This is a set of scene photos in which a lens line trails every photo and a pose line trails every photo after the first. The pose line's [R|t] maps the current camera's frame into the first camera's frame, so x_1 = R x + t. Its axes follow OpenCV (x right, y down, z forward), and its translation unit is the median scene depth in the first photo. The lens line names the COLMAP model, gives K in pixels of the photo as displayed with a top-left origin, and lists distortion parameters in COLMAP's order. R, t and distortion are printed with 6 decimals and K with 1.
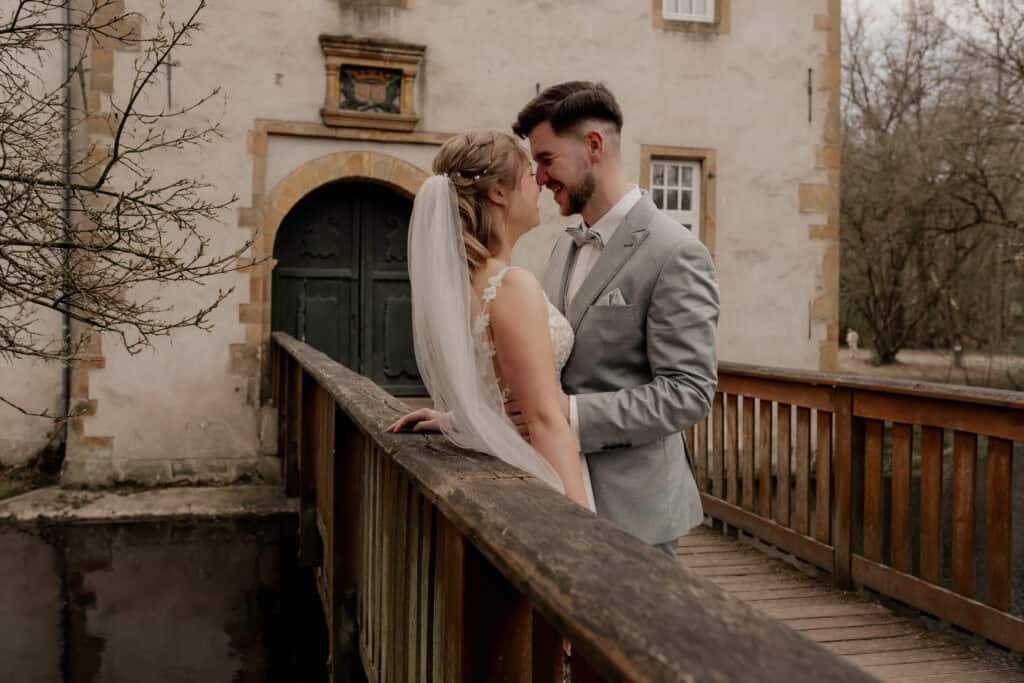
lens RADIAL K [[941.2, 0, 510.9], [0, 941.2, 333.7], [0, 0, 1]] dist [-0.024261, 0.000000]
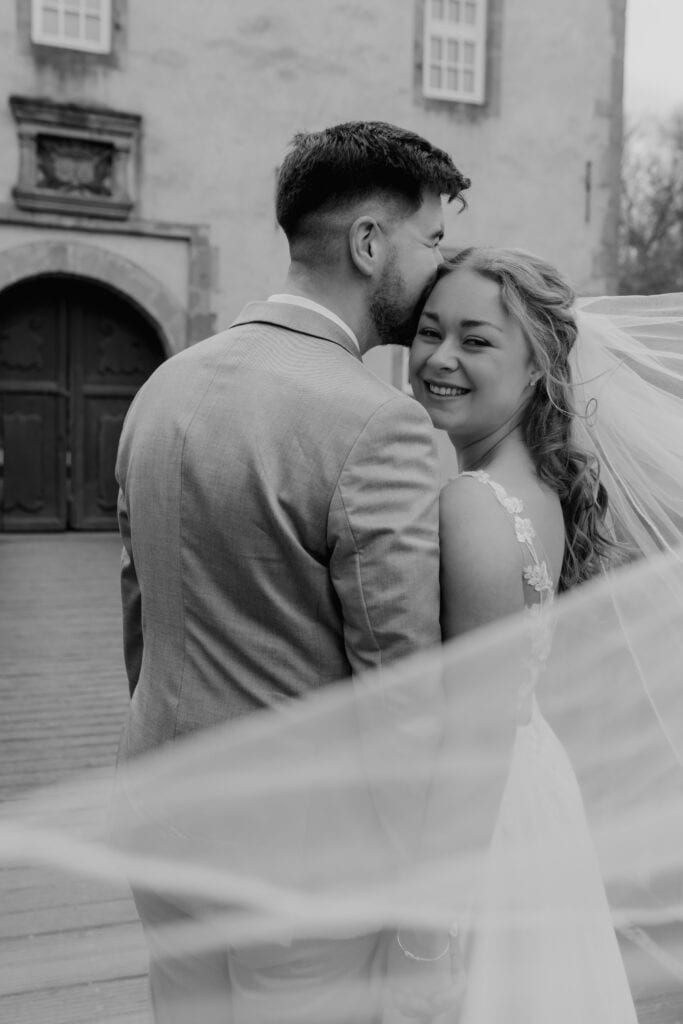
lens RADIAL K [[941.2, 0, 341.9], [0, 941.2, 507.5], [0, 0, 1]] dist [-0.024261, 0.000000]
pose [[0.997132, 0.004584, 0.075548, 0.025042], [-0.009121, 0.998168, 0.059809, -0.009135], [-0.075135, -0.060327, 0.995347, 0.134172]]
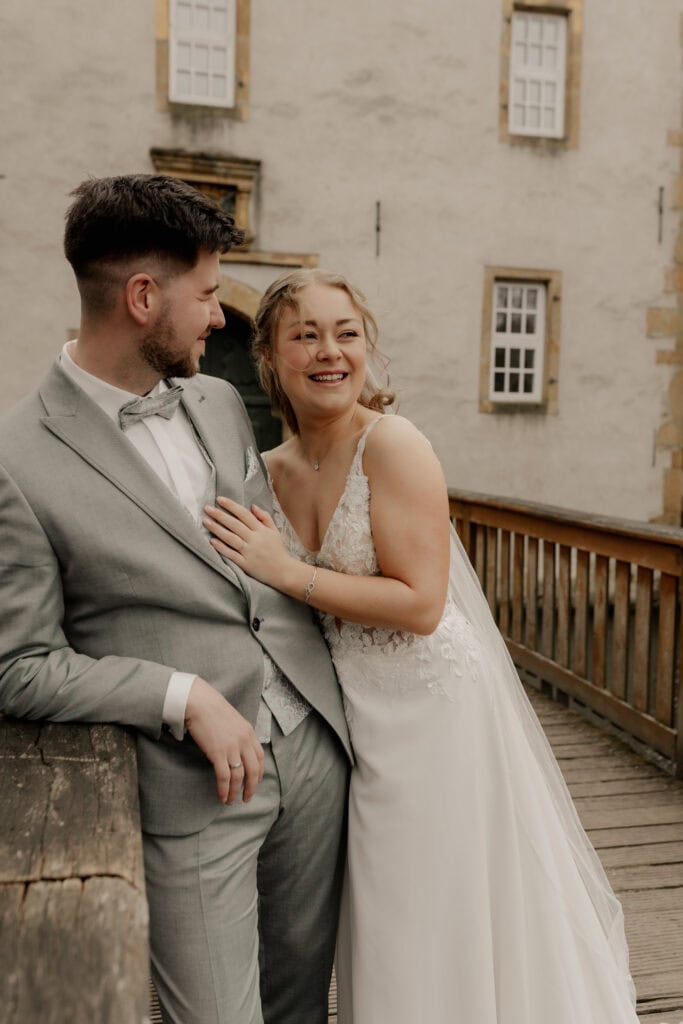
lens RADIAL K [[941.2, 0, 347.7], [0, 941.2, 517.7], [0, 0, 1]] dist [-0.024261, 0.000000]
pose [[0.999957, 0.006759, -0.006282, 0.005940], [-0.006349, 0.997976, 0.063278, -0.002675], [0.006697, -0.063236, 0.997976, 0.019224]]
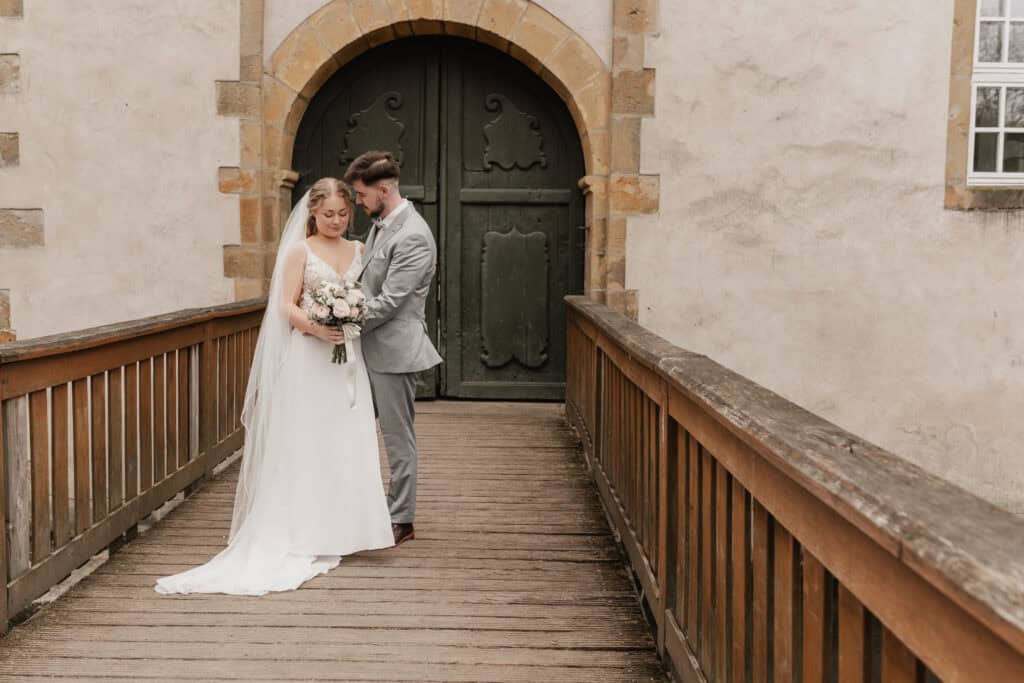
lens RADIAL K [[941.2, 0, 503.8], [0, 941.2, 336.8], [0, 0, 1]] dist [-0.024261, 0.000000]
pose [[0.964668, 0.020582, -0.262663, 0.037627], [-0.002320, 0.997569, 0.069646, -0.015431], [0.263458, -0.066576, 0.962371, 0.456694]]
